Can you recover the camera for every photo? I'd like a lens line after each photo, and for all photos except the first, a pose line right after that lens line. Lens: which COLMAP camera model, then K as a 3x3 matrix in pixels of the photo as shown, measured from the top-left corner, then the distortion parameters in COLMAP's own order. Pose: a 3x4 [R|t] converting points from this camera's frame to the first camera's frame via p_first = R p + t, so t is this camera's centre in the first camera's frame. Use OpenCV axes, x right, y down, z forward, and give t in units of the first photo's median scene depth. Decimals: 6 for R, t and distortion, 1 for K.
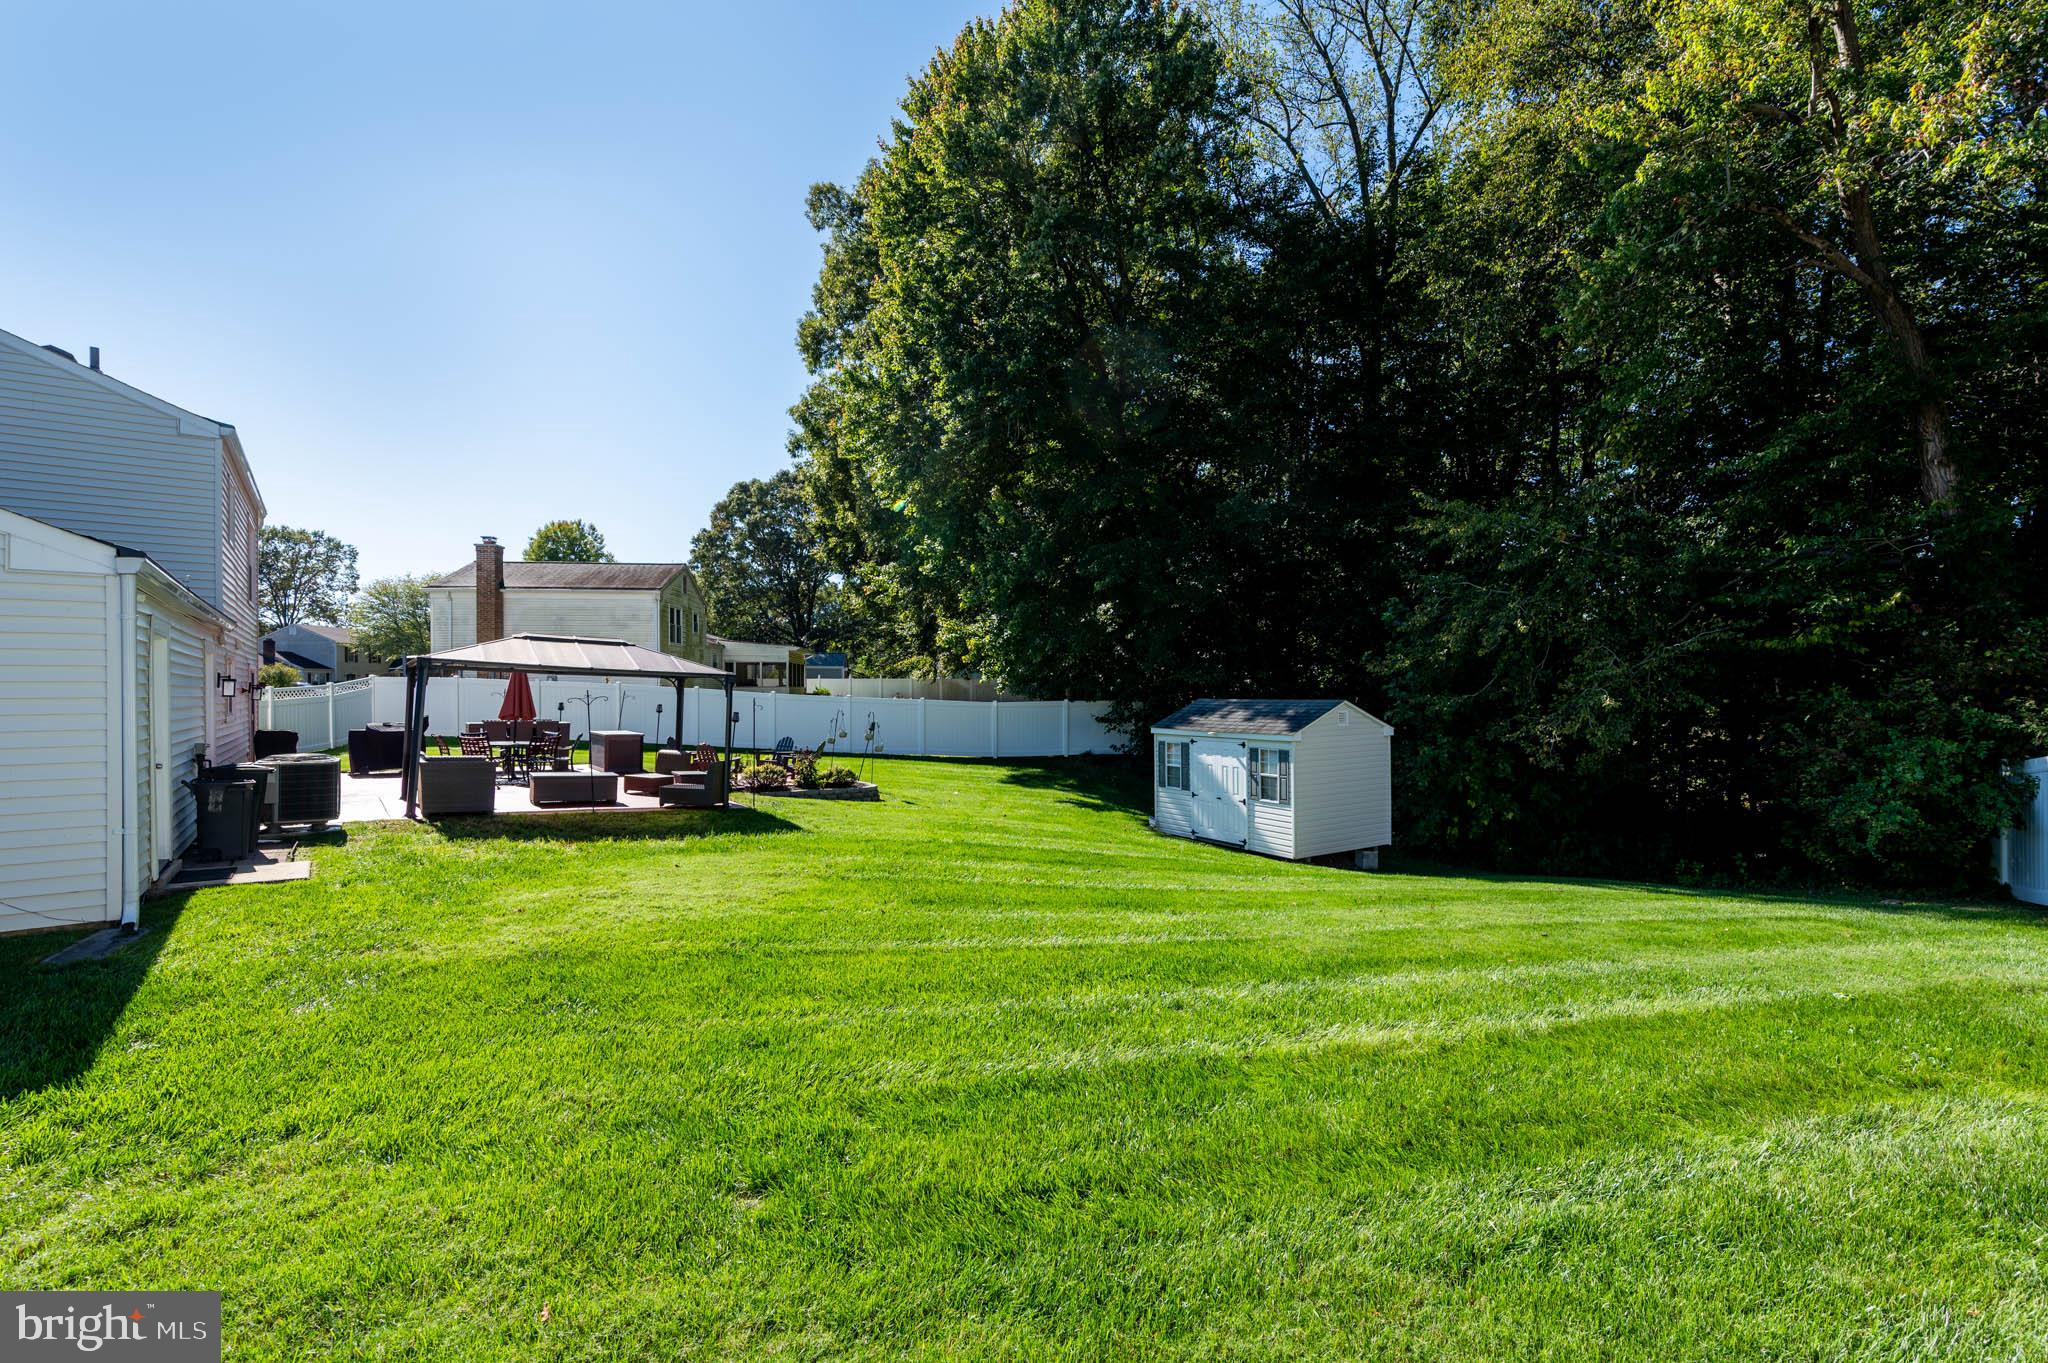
lens RADIAL K [[928.2, 0, 1039.5], [0, 928.2, 685.0], [0, 0, 1]] dist [-0.001493, 0.000054]
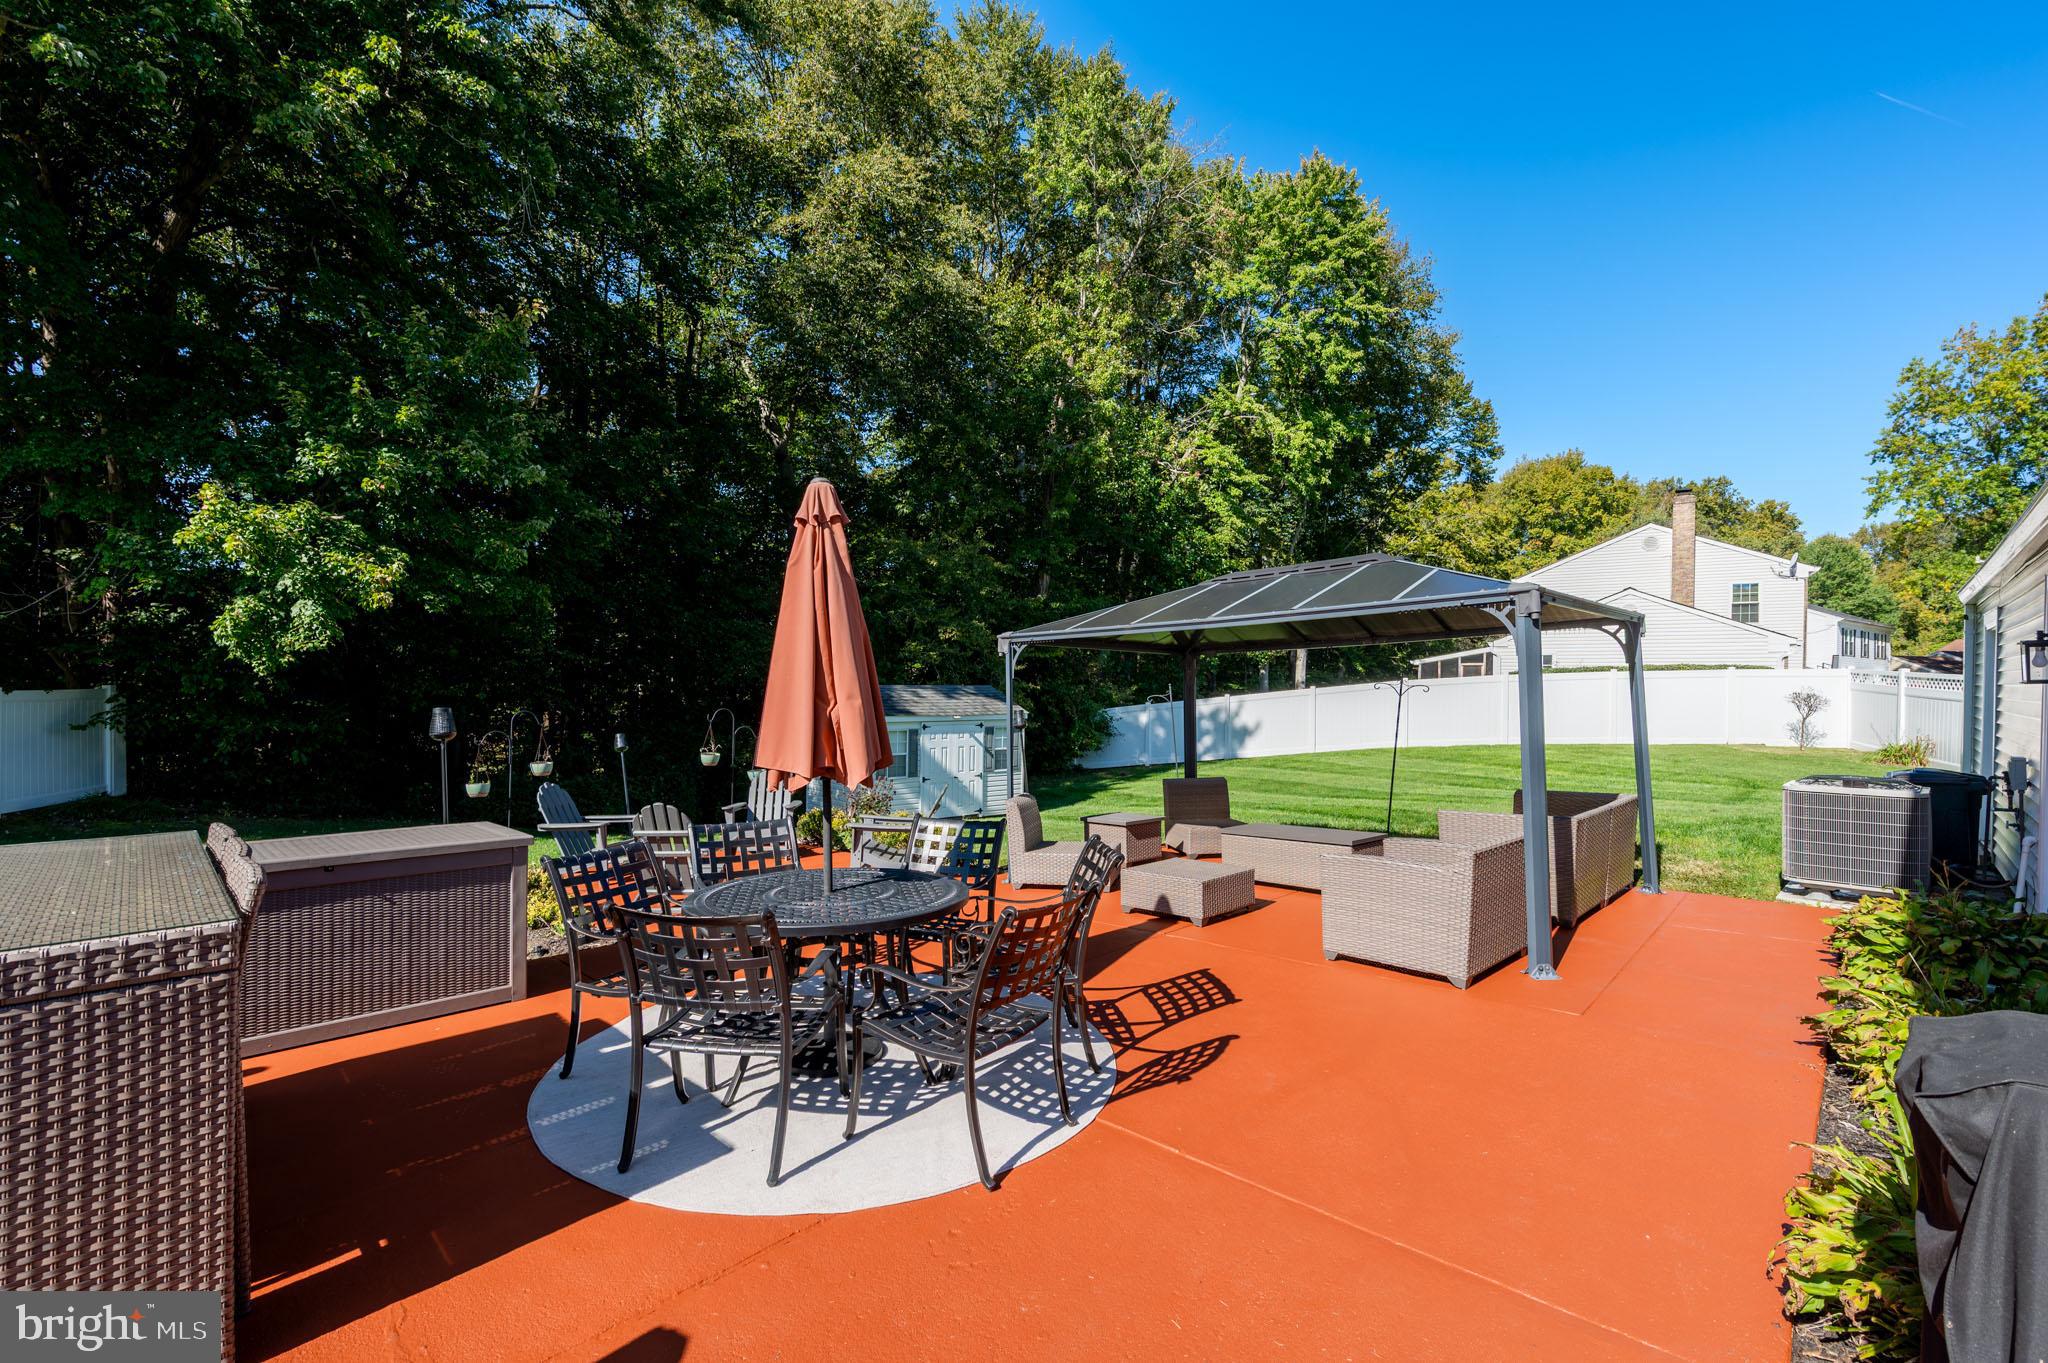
lens RADIAL K [[892.0, 0, 1027.4], [0, 892.0, 691.6], [0, 0, 1]] dist [-0.002661, -0.000136]
pose [[-0.156465, 0.006227, 0.987664, -0.805201], [-0.009180, 0.999928, -0.007758, 0.028739], [-0.987641, -0.010281, -0.156397, 1.029494]]
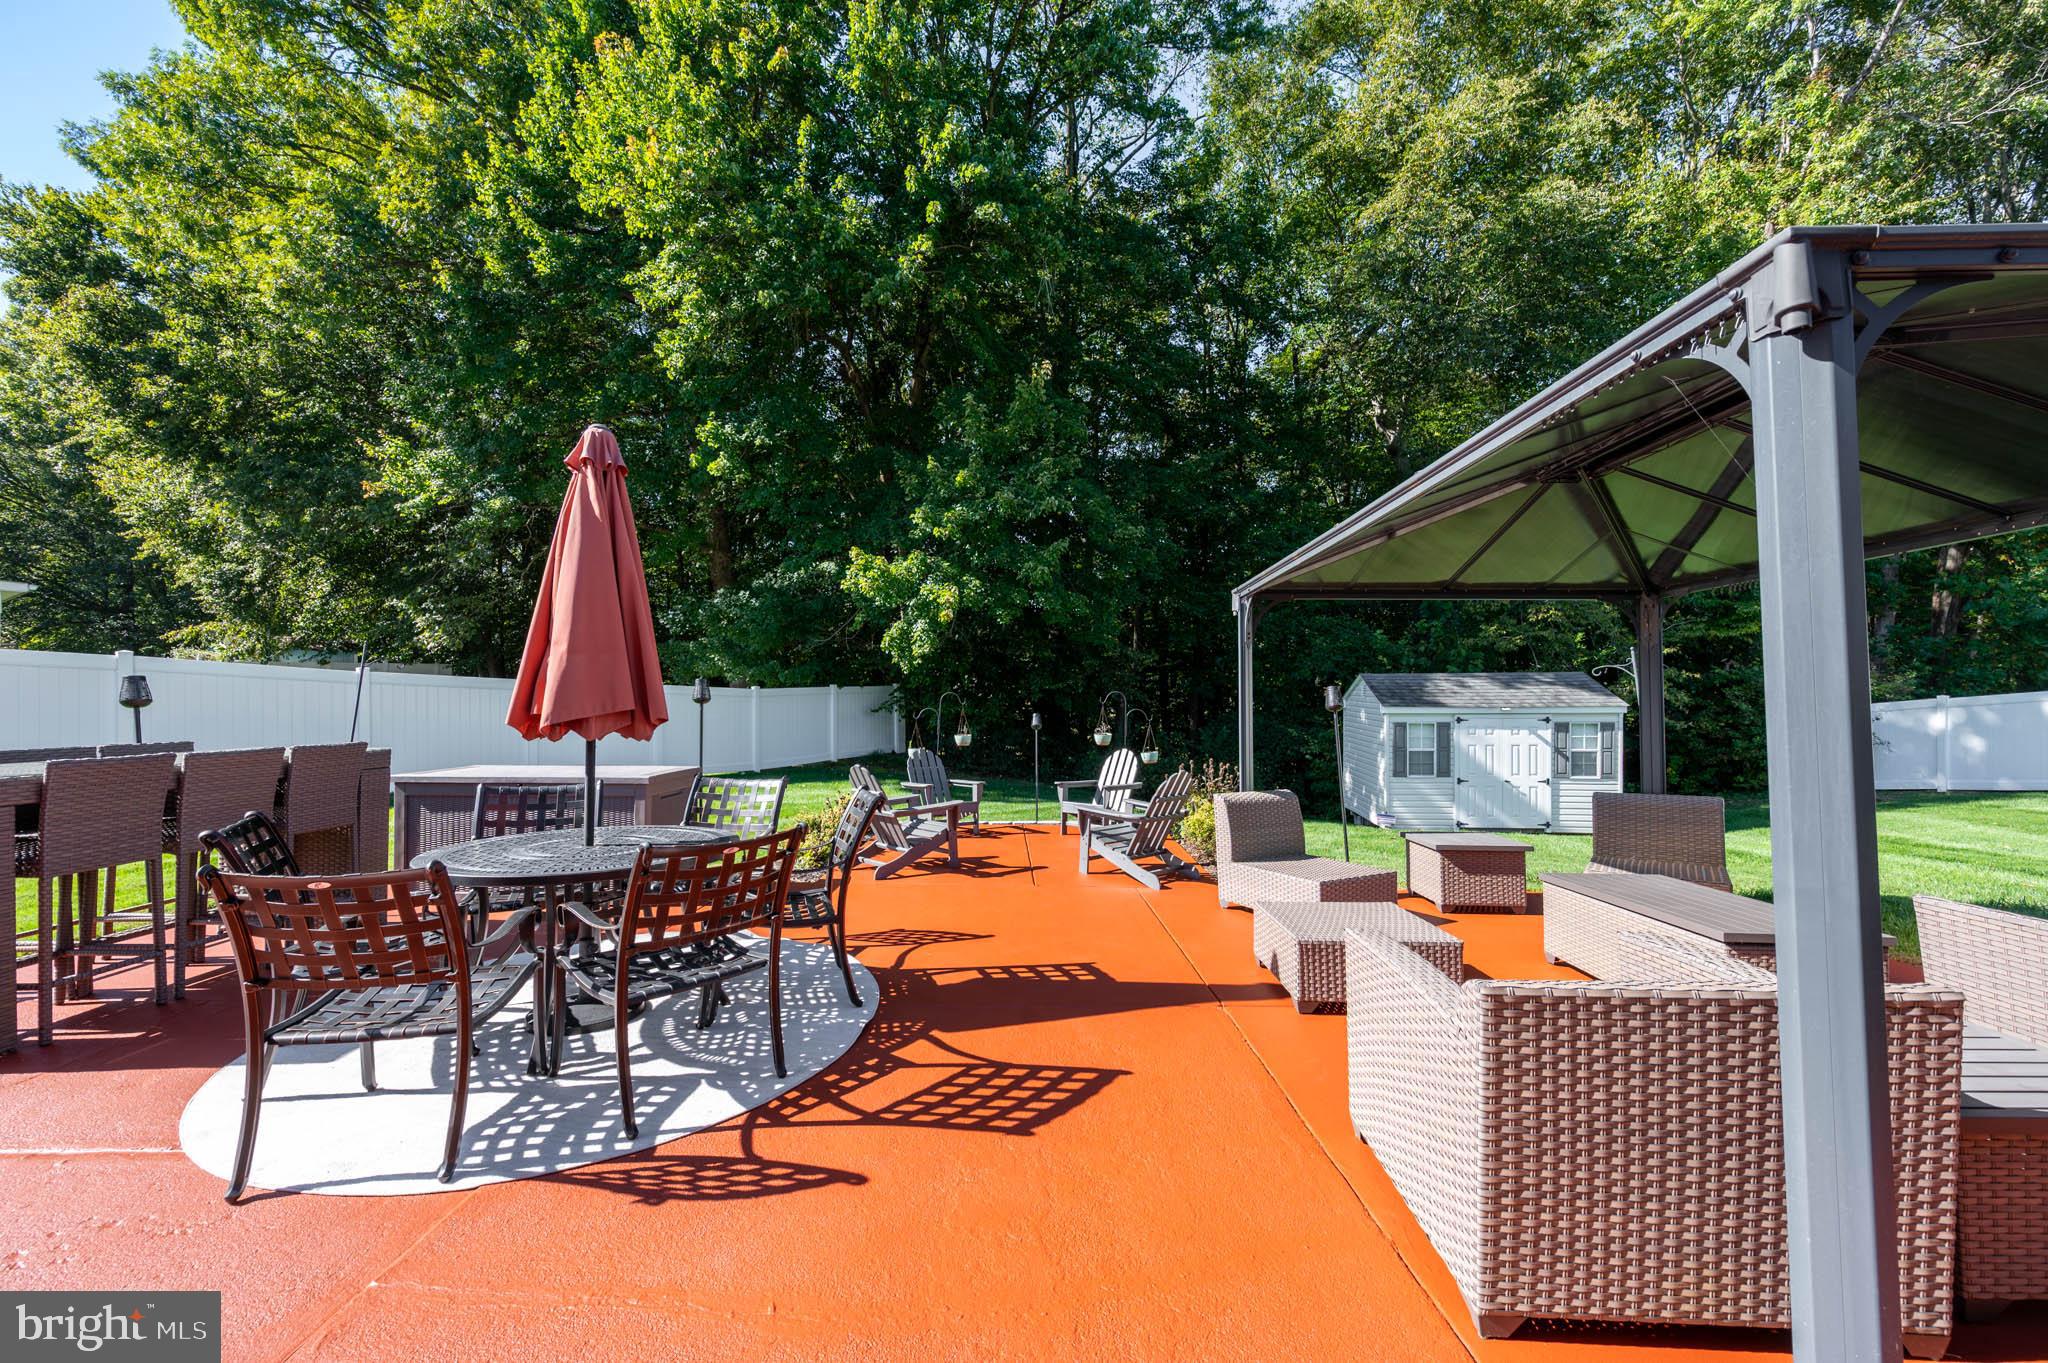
lens RADIAL K [[801.2, 0, 1031.0], [0, 801.2, 688.1], [0, 0, 1]] dist [-0.001484, 0.000026]
pose [[0.611684, 0.011436, 0.791019, -0.671980], [-0.006758, 0.999935, -0.009231, 0.039909], [-0.791073, 0.000301, 0.611722, 0.847409]]
